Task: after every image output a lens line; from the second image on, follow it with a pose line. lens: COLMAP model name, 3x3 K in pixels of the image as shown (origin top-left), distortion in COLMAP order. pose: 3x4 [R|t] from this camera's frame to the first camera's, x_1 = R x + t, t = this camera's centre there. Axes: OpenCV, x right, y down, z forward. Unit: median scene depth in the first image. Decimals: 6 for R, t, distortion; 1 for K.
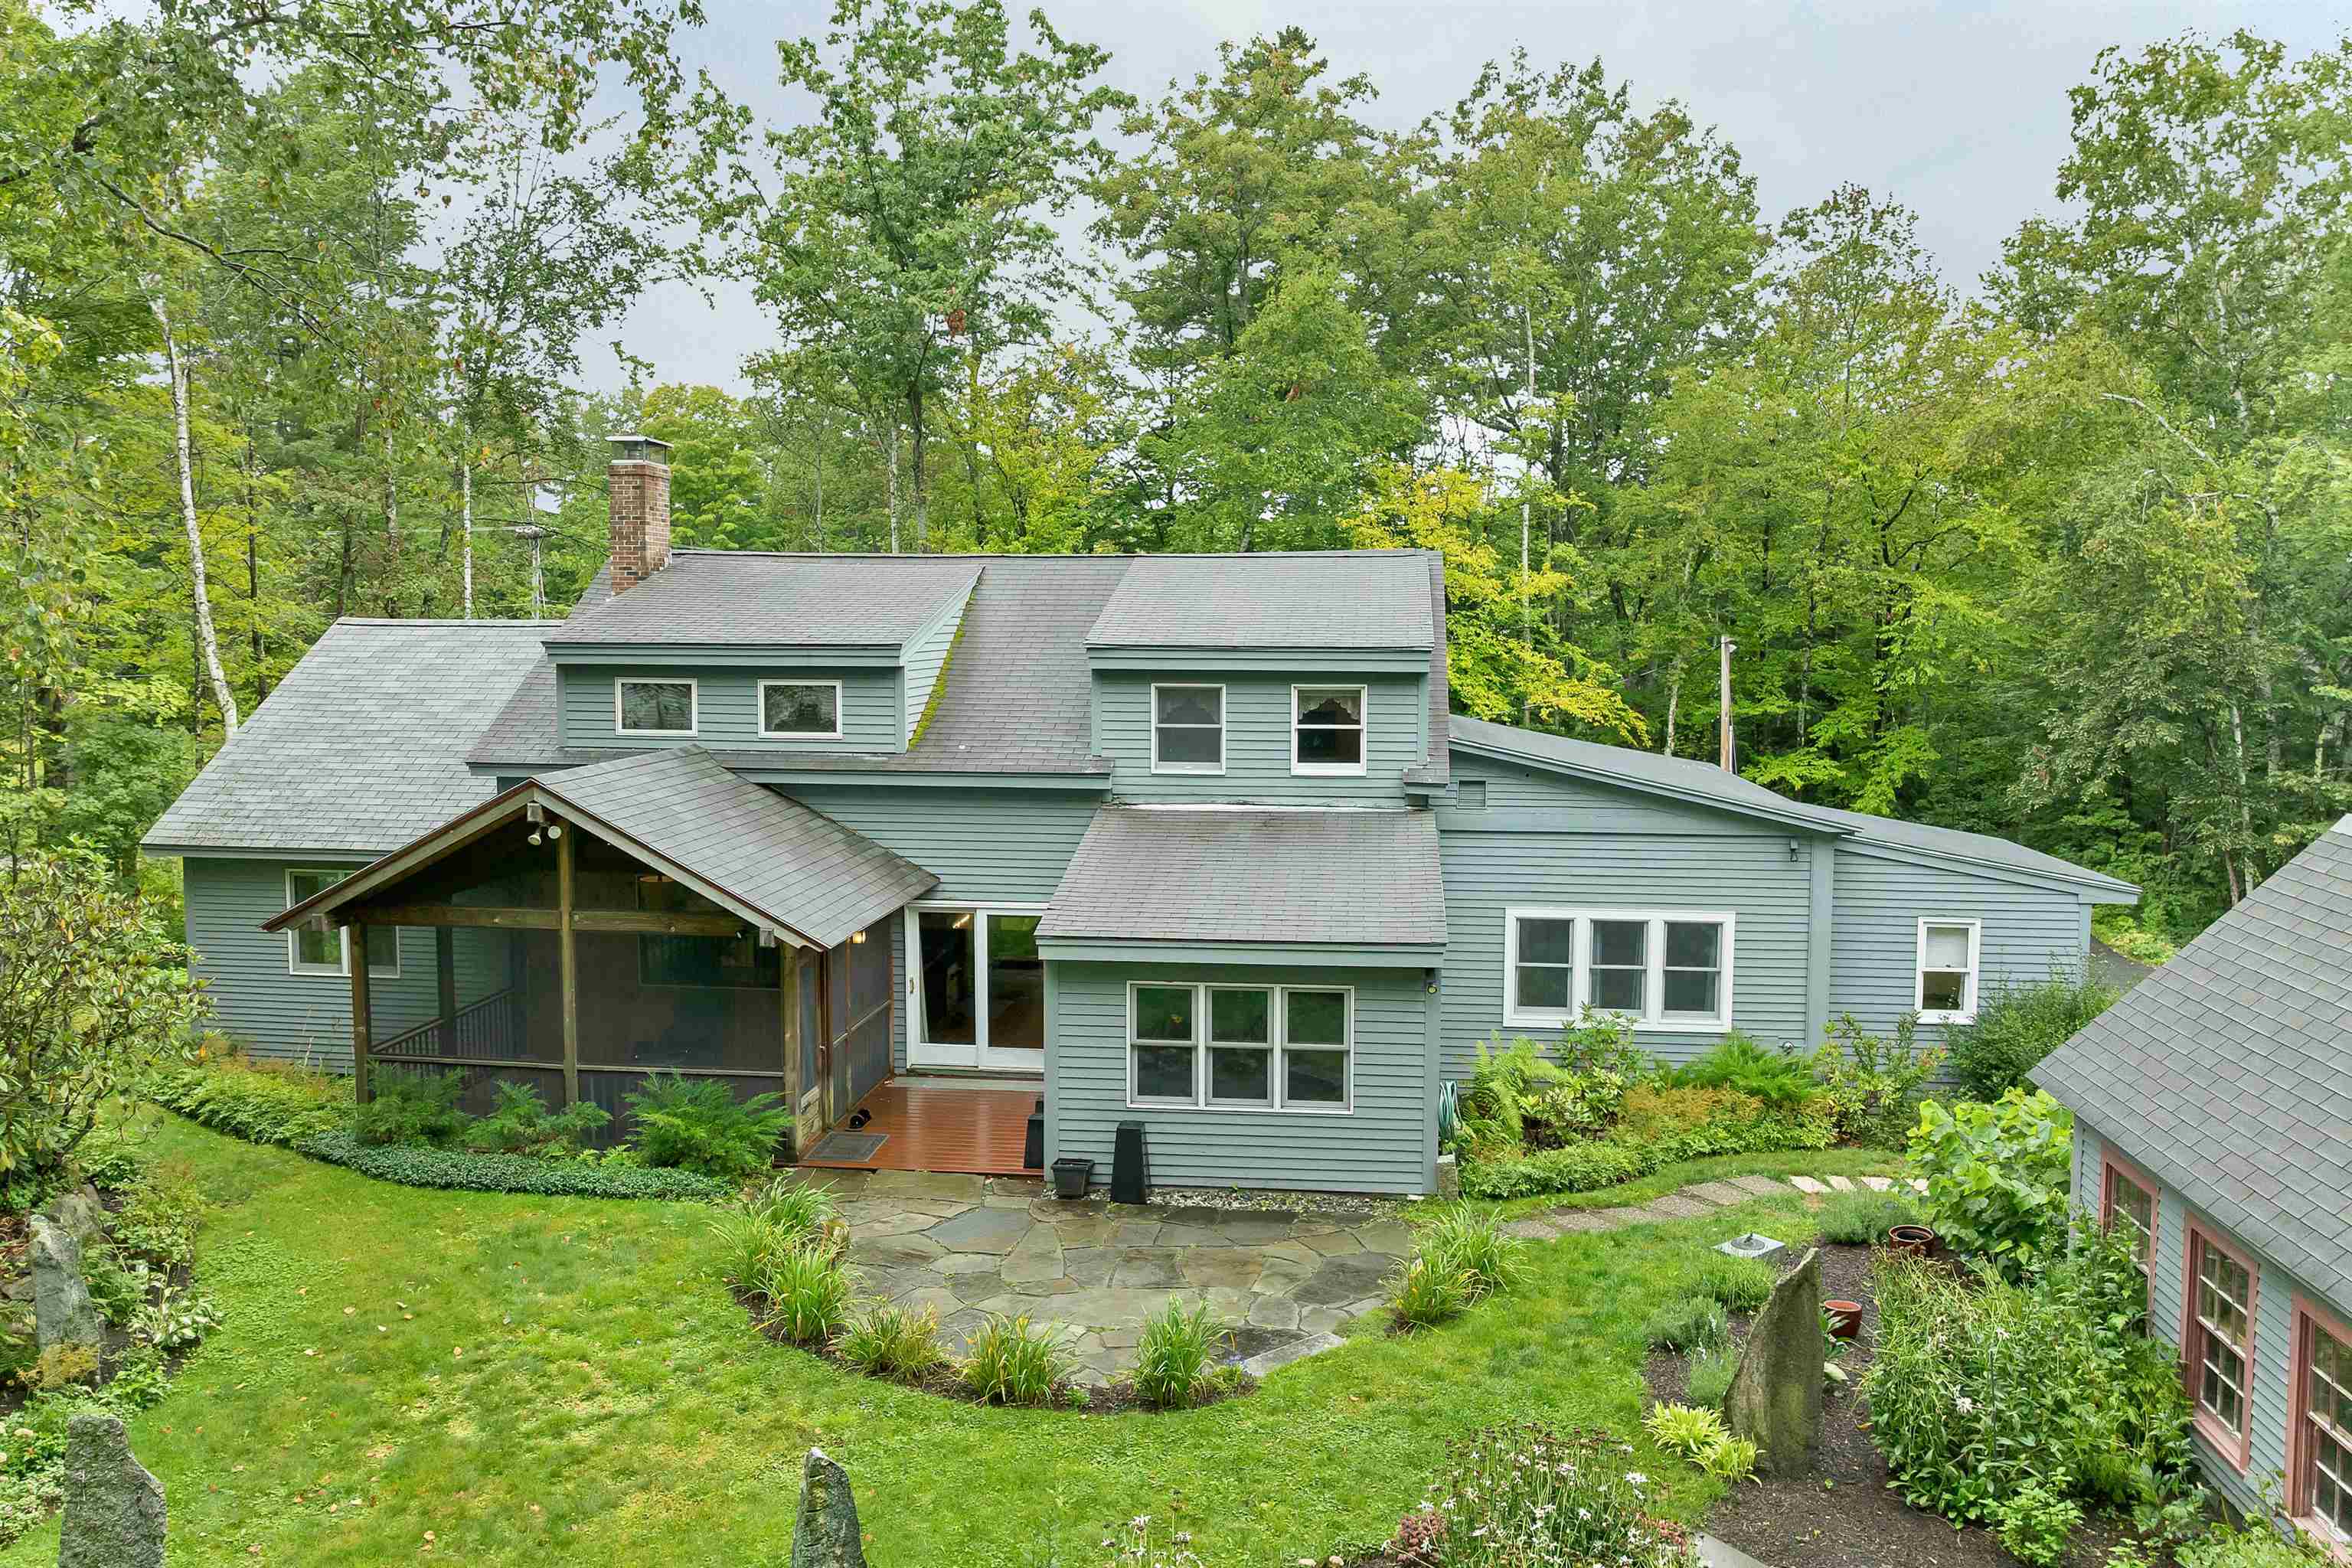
lens RADIAL K [[1689.3, 0, 1200.1], [0, 1689.3, 763.2], [0, 0, 1]] dist [-0.027984, -0.020527]
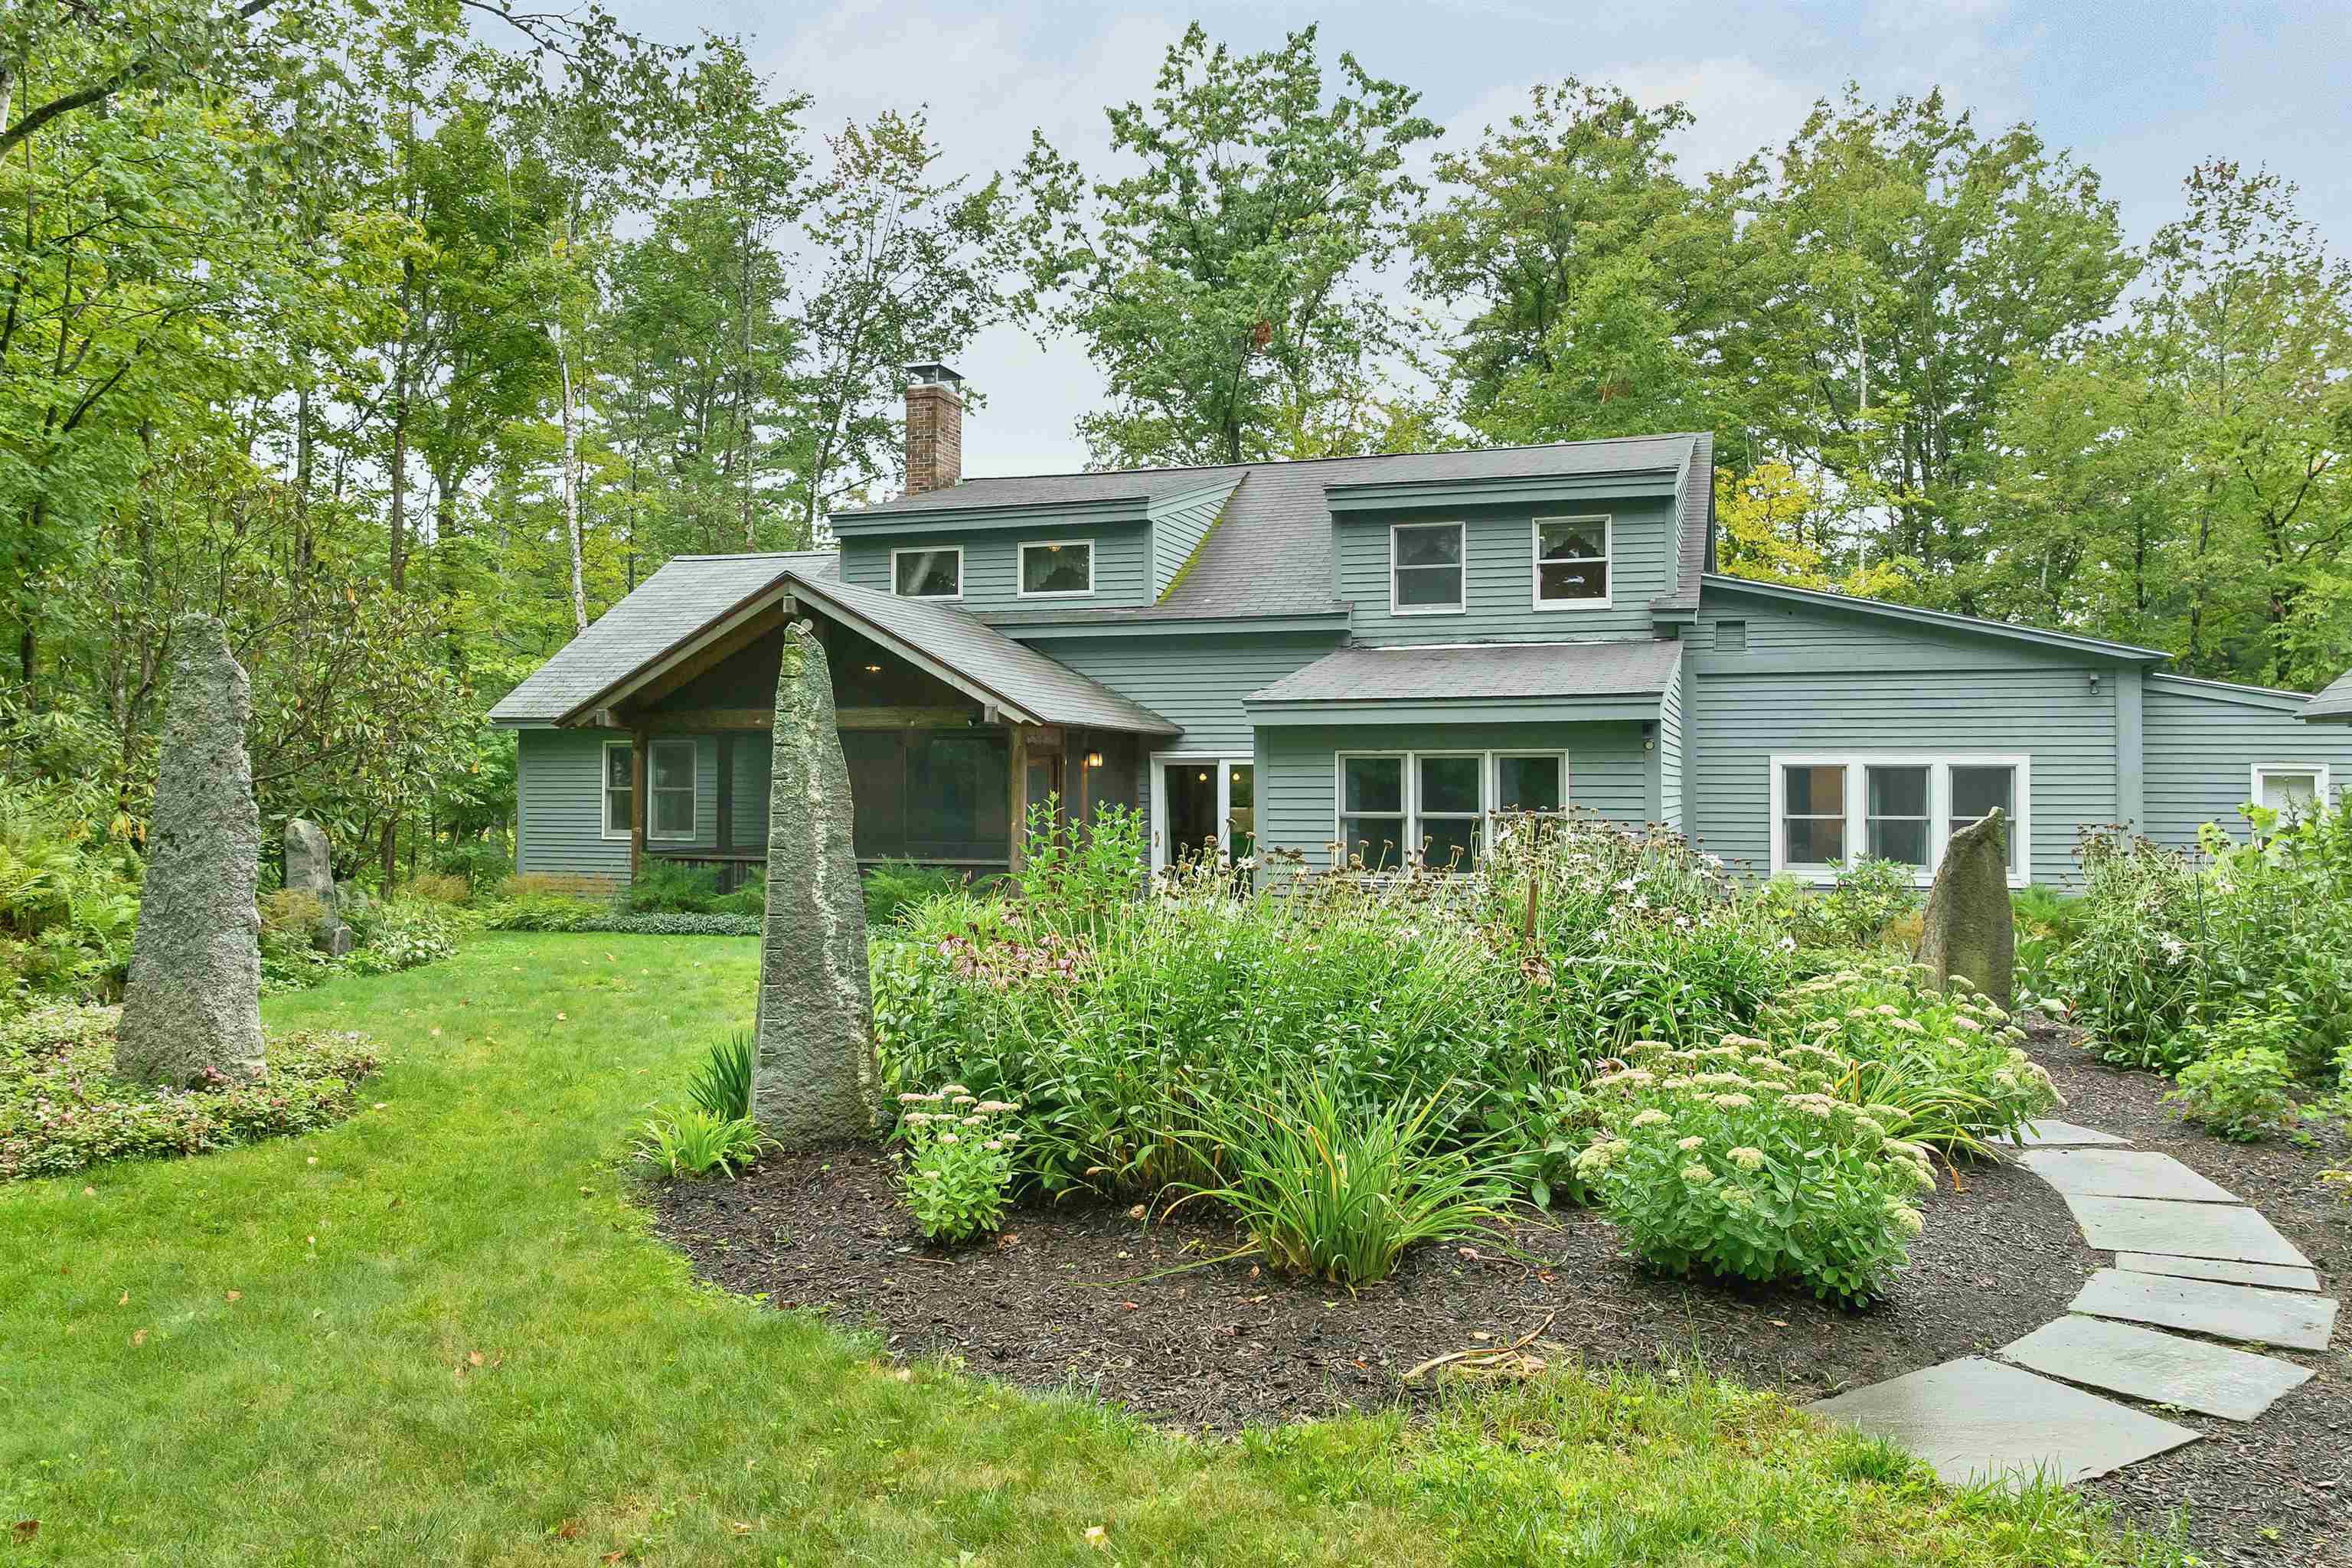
lens RADIAL K [[1689.3, 0, 1200.1], [0, 1689.3, 763.2], [0, 0, 1]] dist [-0.027984, -0.020527]
pose [[0.976176, -0.006910, -0.216869, 0.038854], [-0.014429, 0.995213, -0.096661, 0.097092], [0.216499, 0.097488, 0.971403, 0.009770]]
